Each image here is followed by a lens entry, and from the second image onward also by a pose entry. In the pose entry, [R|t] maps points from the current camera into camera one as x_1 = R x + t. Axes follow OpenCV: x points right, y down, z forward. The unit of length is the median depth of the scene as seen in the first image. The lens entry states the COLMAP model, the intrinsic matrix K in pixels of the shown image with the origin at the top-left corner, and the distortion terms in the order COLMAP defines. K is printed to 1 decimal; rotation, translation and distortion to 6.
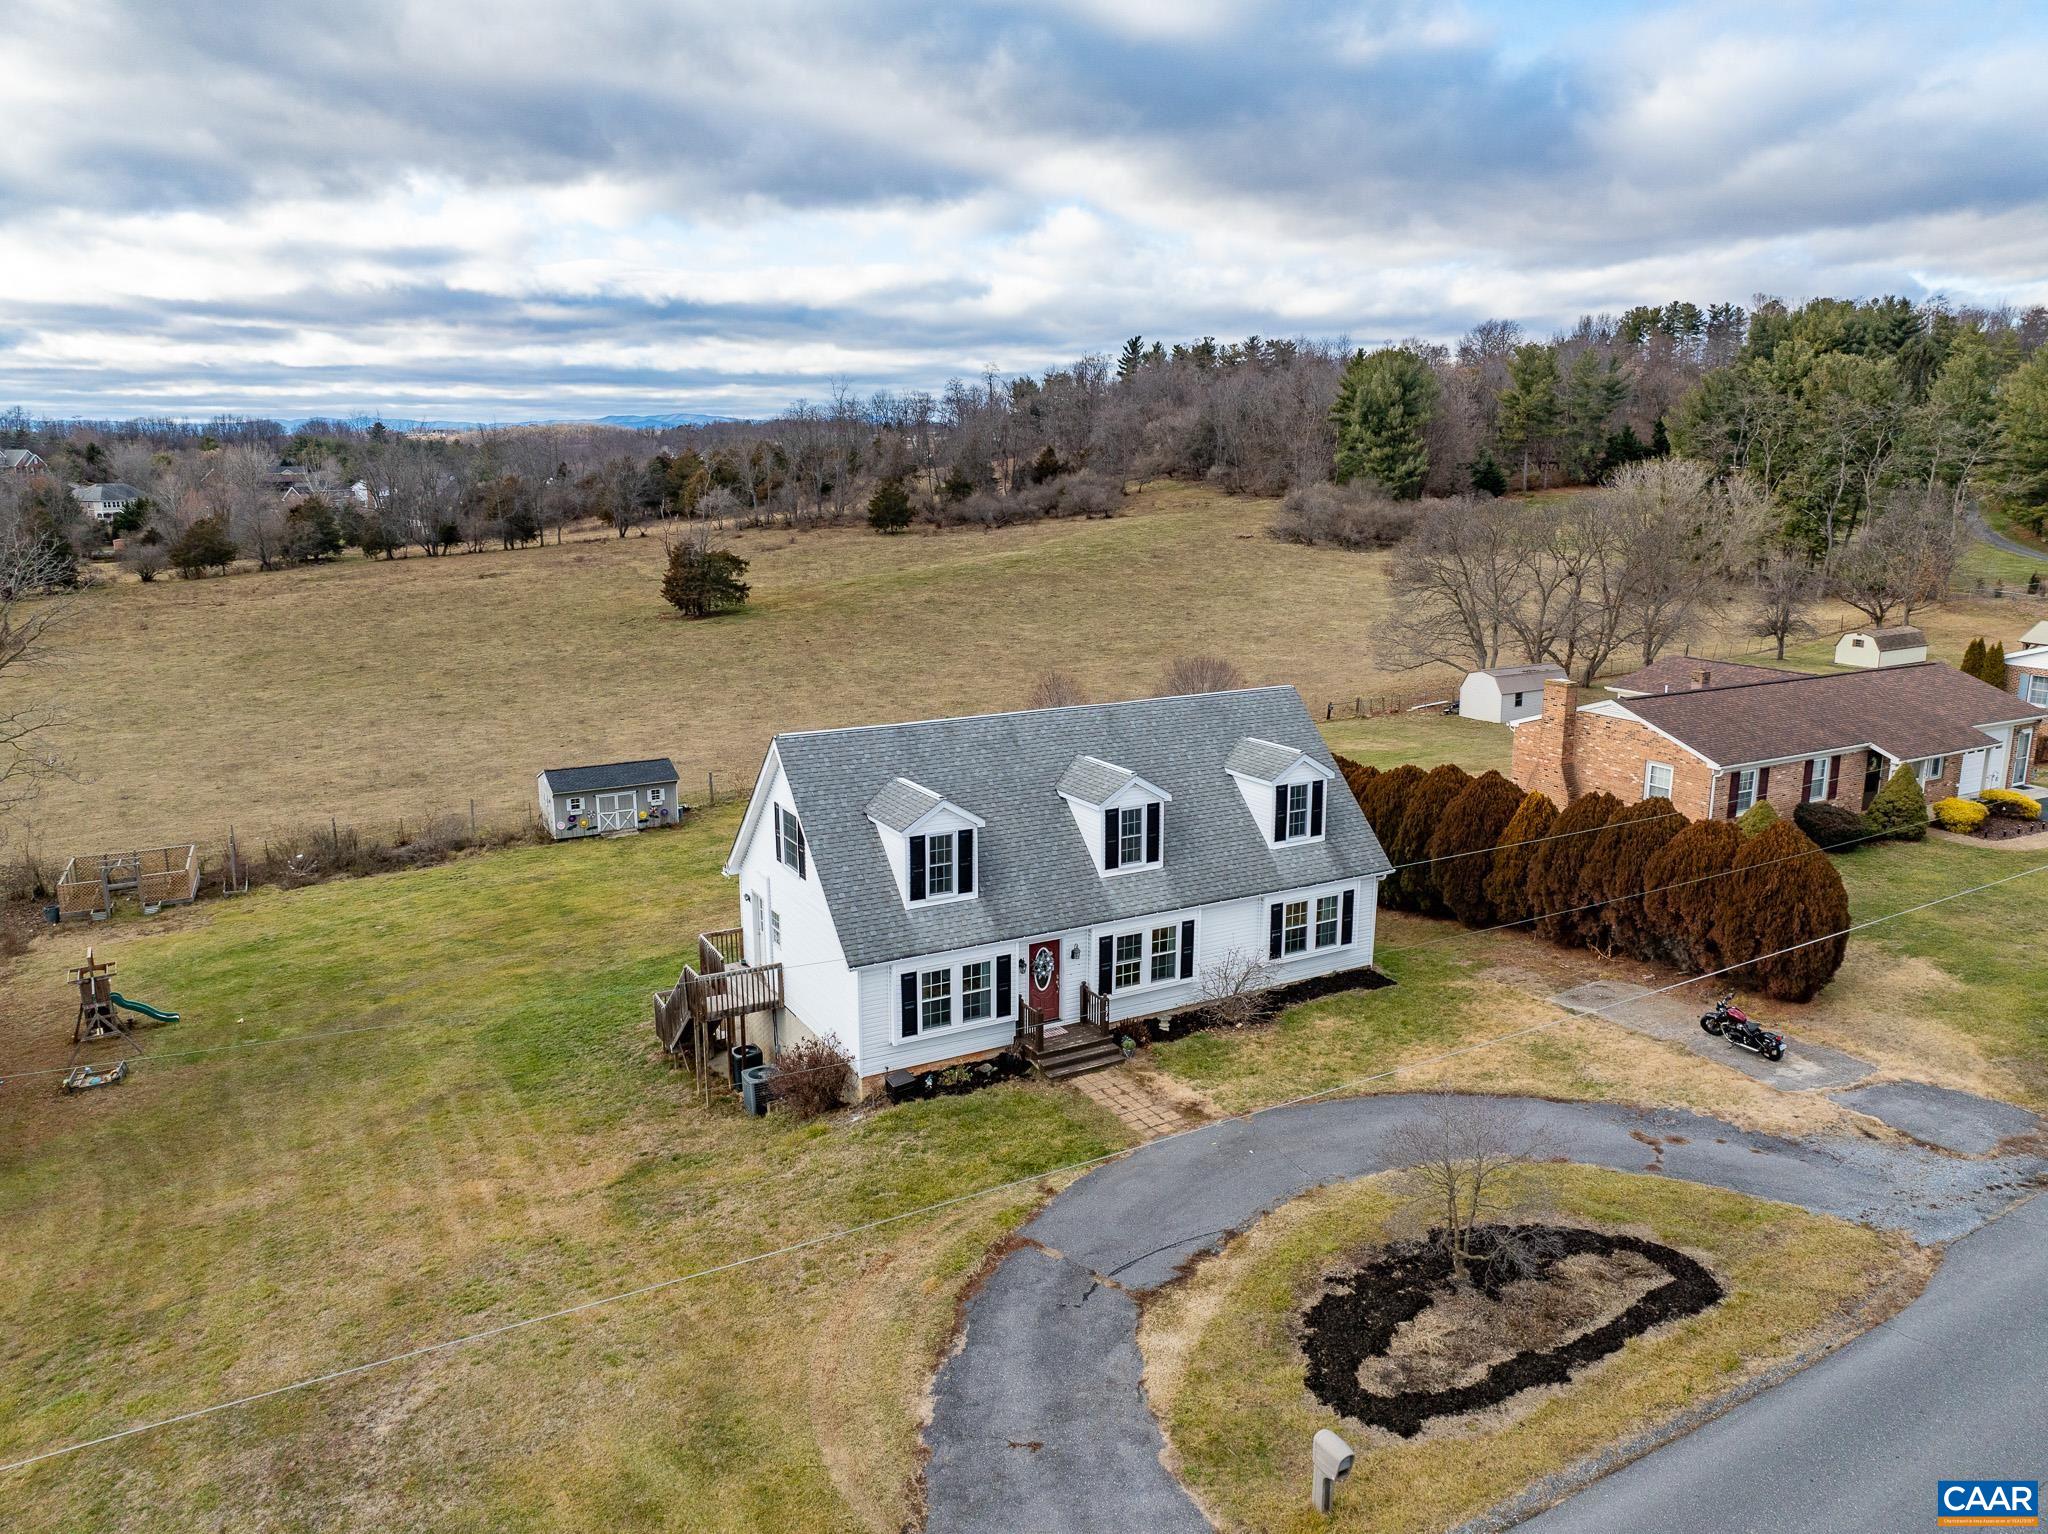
lens RADIAL K [[1443.1, 0, 1024.0], [0, 1443.1, 767.0], [0, 0, 1]] dist [-0.025979, -0.019245]
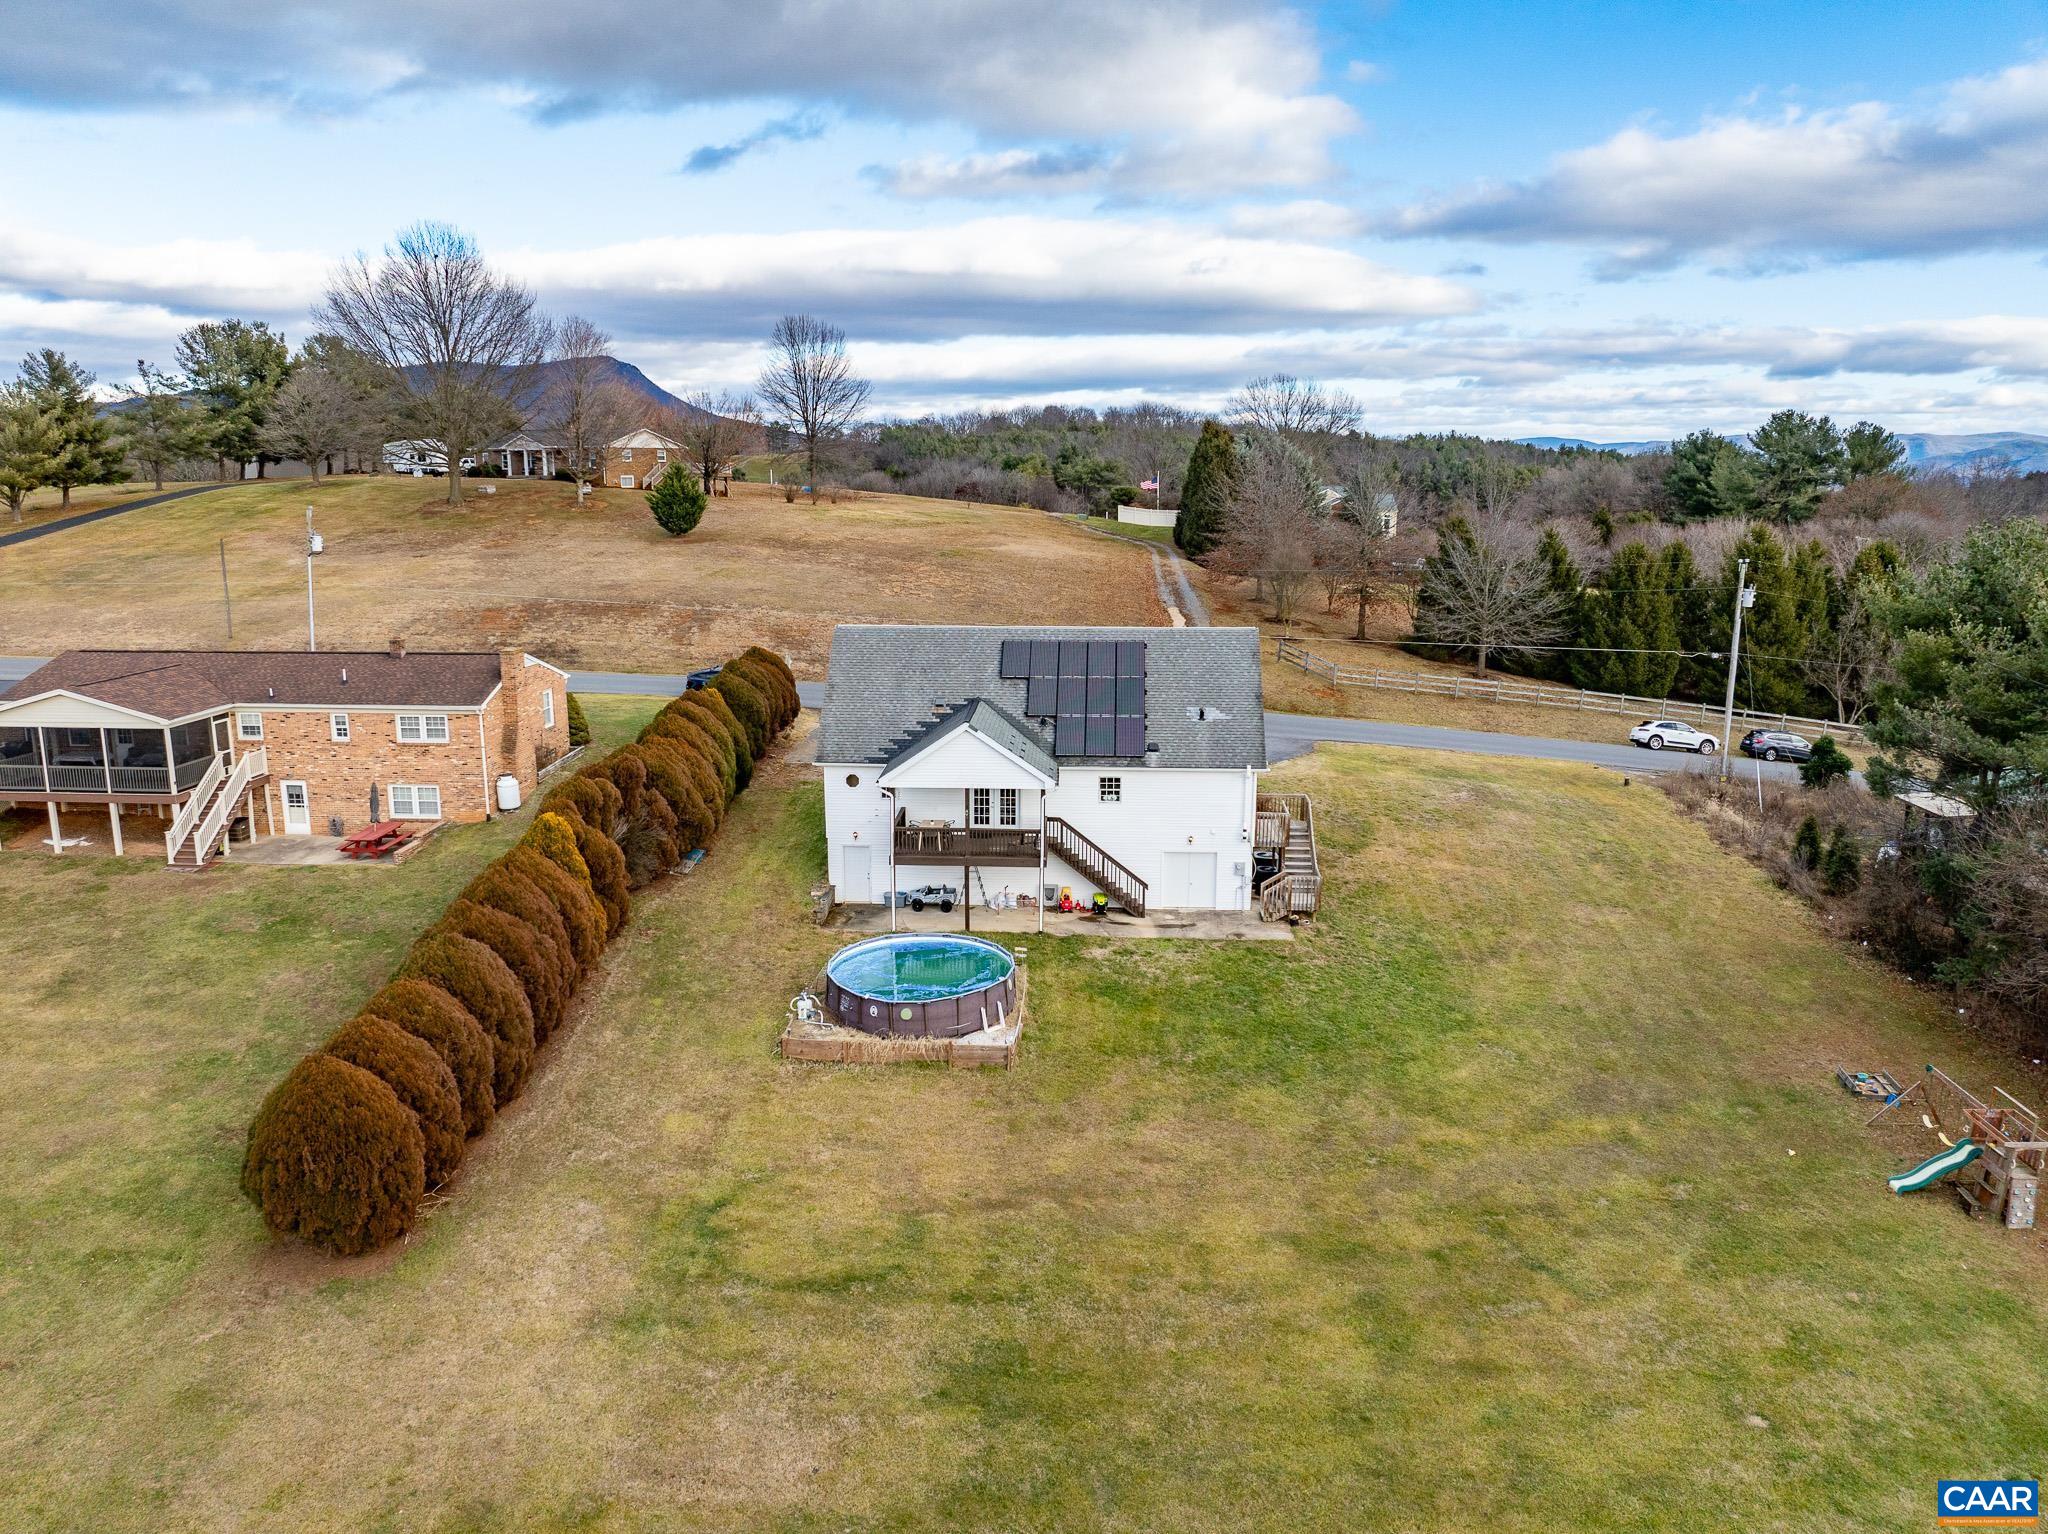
lens RADIAL K [[1443.1, 0, 1024.0], [0, 1443.1, 767.0], [0, 0, 1]] dist [-0.025979, -0.019245]
pose [[-0.843362, -0.109122, 0.526149, -0.716574], [0.113255, 0.921070, 0.372563, -0.442932], [-0.525275, 0.373794, -0.764437, 2.144604]]
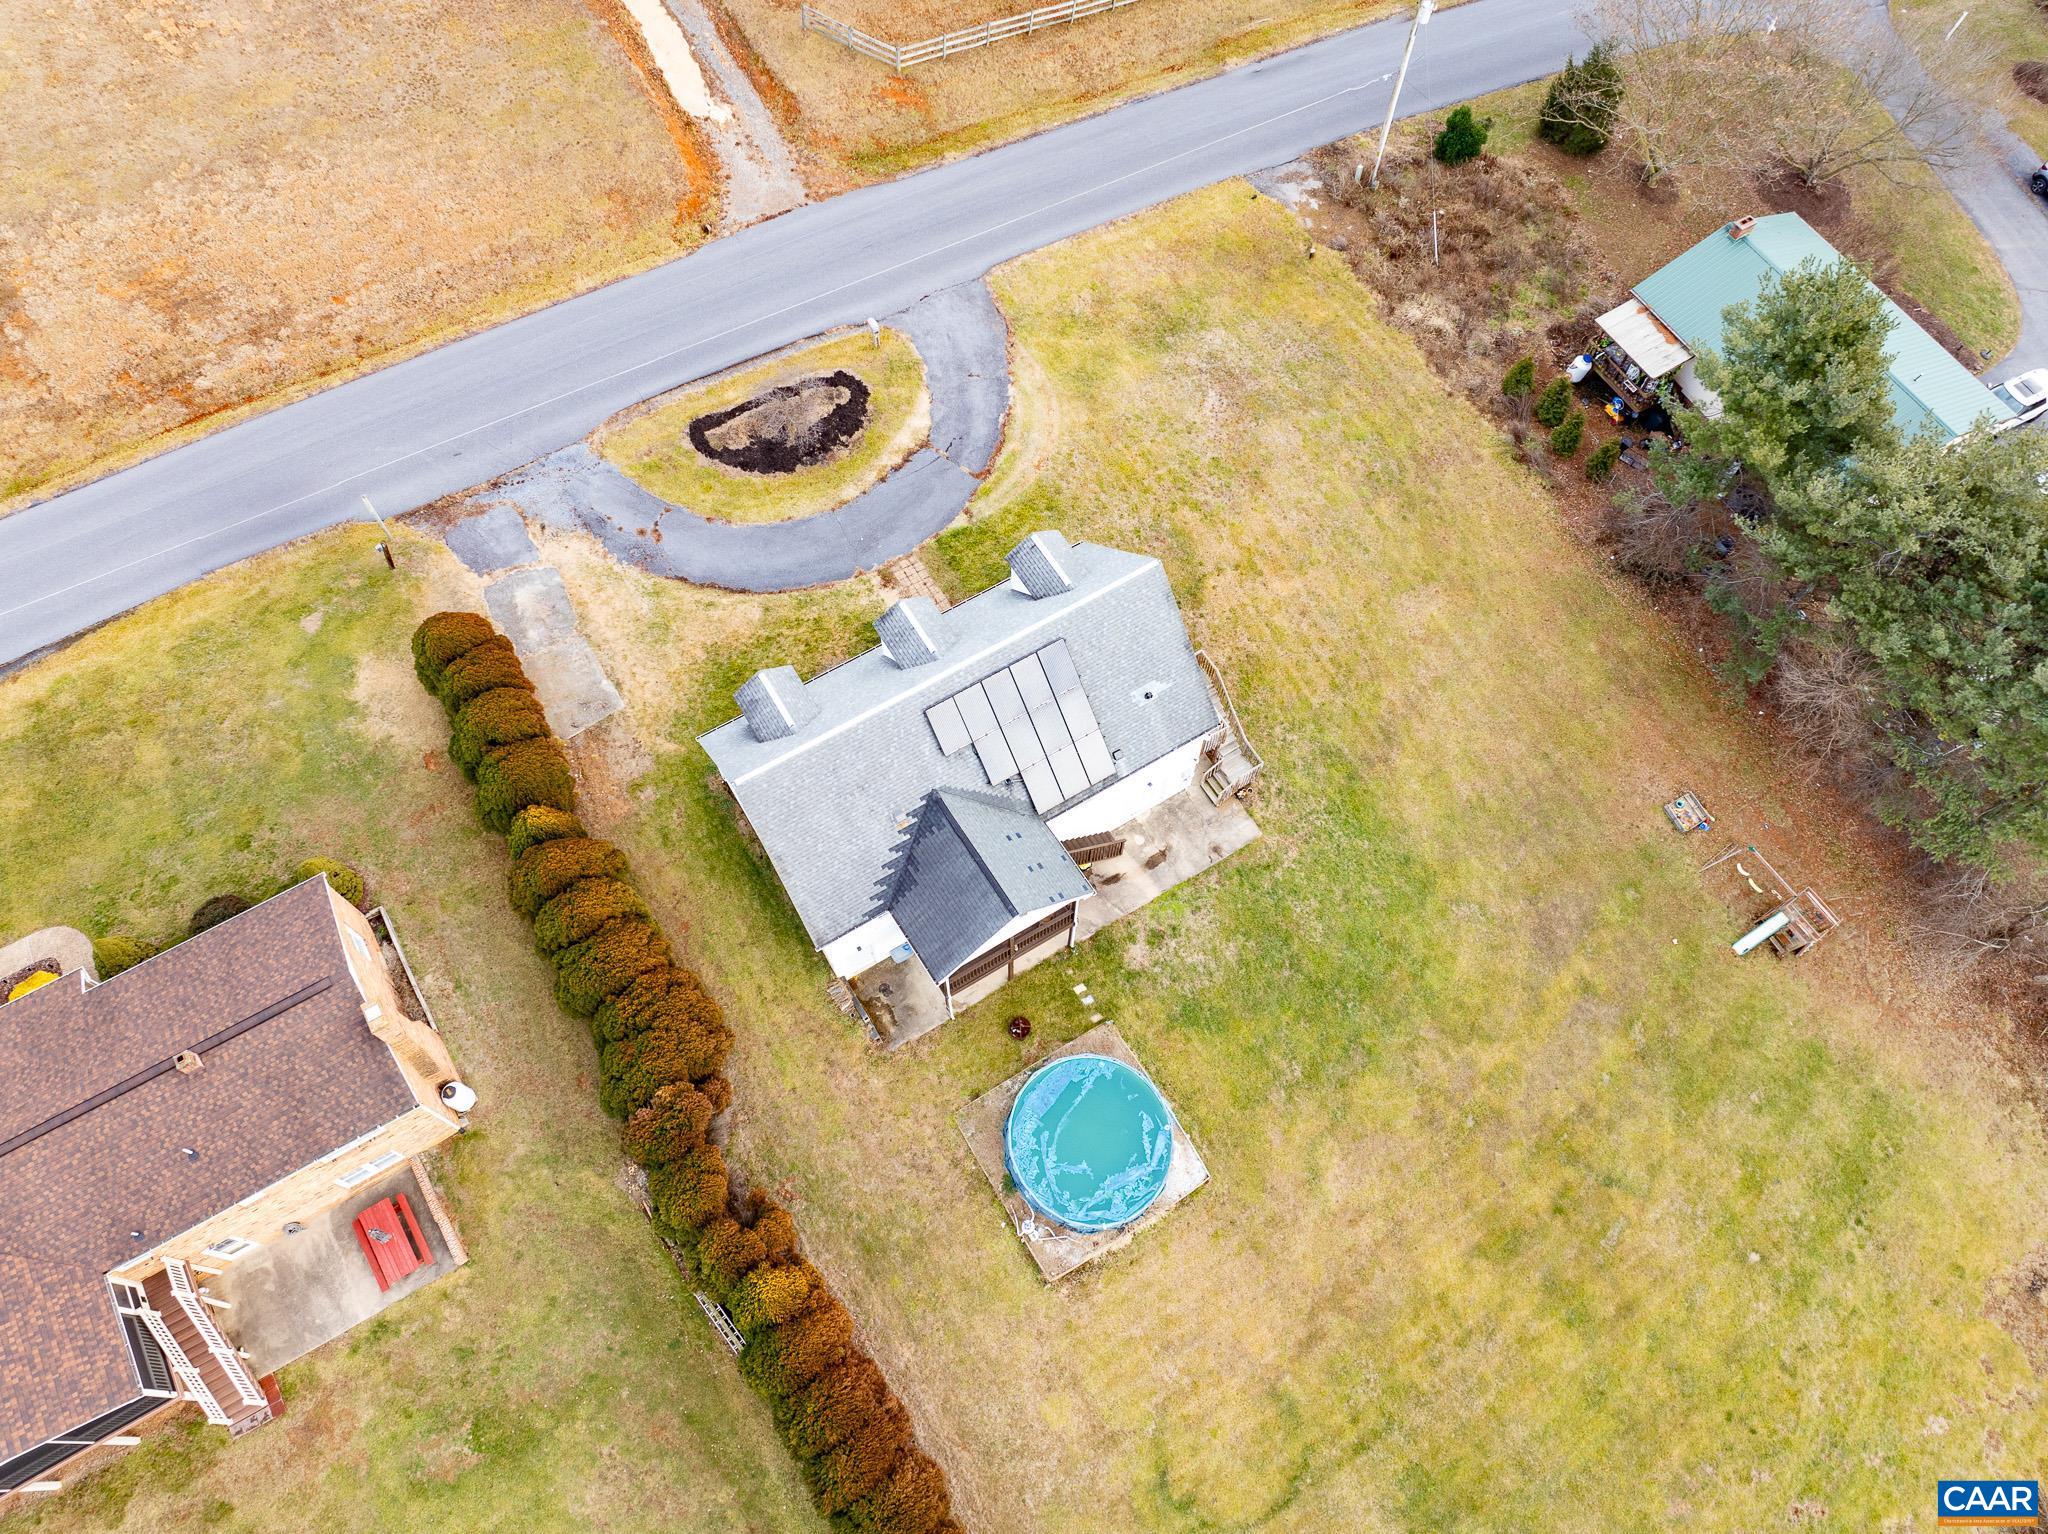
lens RADIAL K [[1443.1, 0, 1024.0], [0, 1443.1, 767.0], [0, 0, 1]] dist [-0.025979, -0.019245]
pose [[-0.999098, 0.035031, -0.024011, -0.001102], [-0.015170, 0.233689, 0.972193, -1.198398], [0.039668, 0.971680, -0.232947, 1.366790]]
